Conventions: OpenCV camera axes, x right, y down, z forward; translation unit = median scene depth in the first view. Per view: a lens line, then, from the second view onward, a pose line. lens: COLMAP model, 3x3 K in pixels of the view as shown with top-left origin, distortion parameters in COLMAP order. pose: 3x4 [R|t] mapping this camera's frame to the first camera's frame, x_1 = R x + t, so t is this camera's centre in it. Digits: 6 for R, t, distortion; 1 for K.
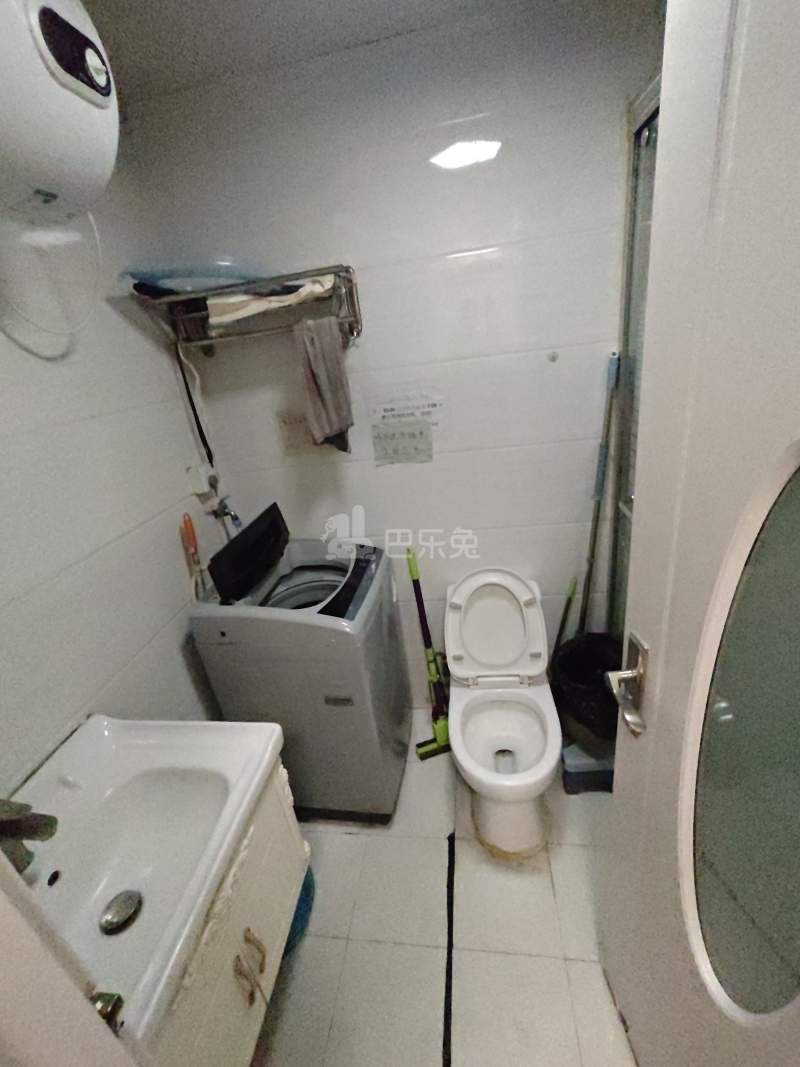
lens RADIAL K [[462.4, 0, 401.4], [0, 462.4, 539.4], [0, 0, 1]] dist [-0.016378, 0.013043]
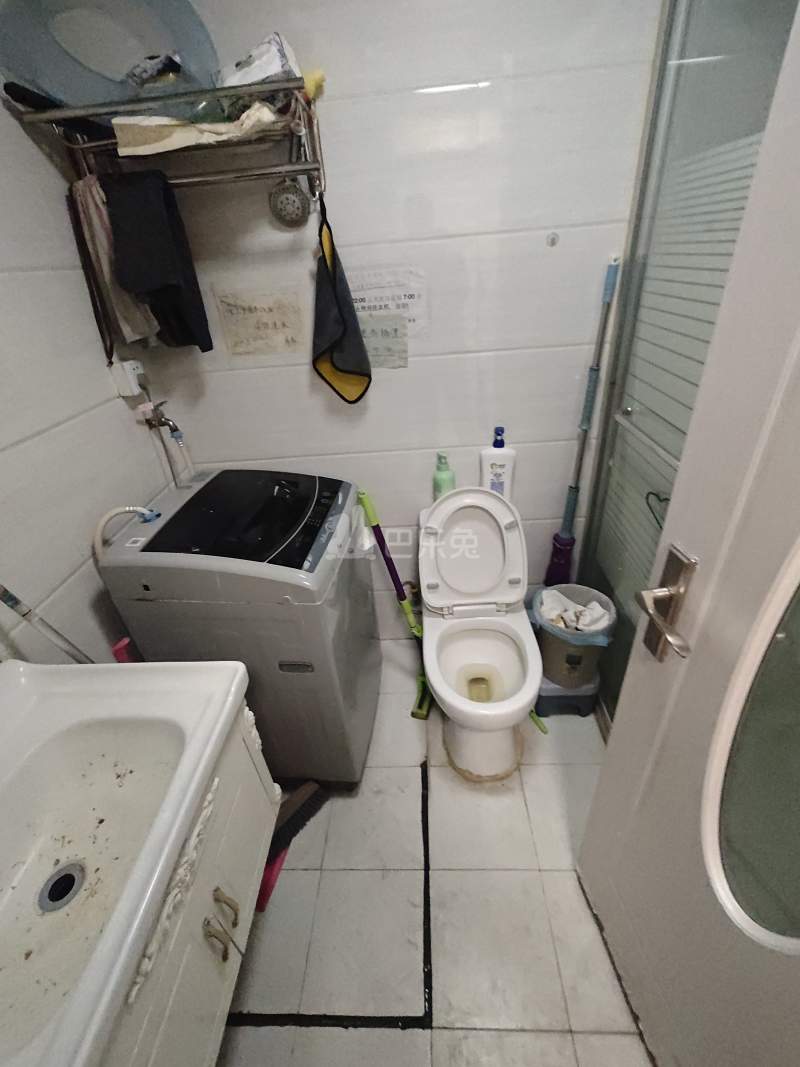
lens RADIAL K [[462.9, 0, 406.5], [0, 462.9, 538.1], [0, 0, 1]] dist [-0.016813, 0.012943]
pose [[0.993429, -0.006958, 0.114235, -0.039851], [-0.008612, 0.990776, 0.135239, 0.036702], [-0.114123, -0.135334, 0.984206, 0.104499]]
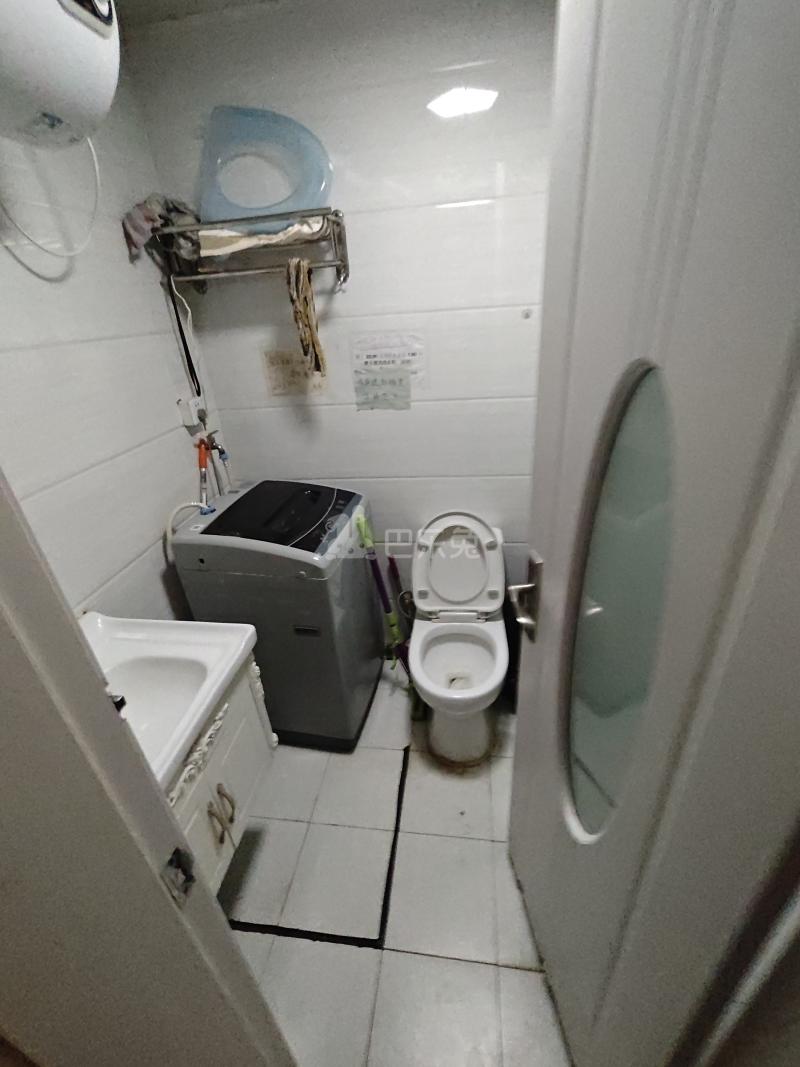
lens RADIAL K [[462.4, 0, 401.4], [0, 462.4, 539.4], [0, 0, 1]] dist [-0.016378, 0.013043]
pose [[0.998053, 0.057627, 0.023871, 0.041160], [-0.059301, 0.995296, 0.076609, 0.052876], [-0.019344, -0.077876, 0.996775, -0.088122]]
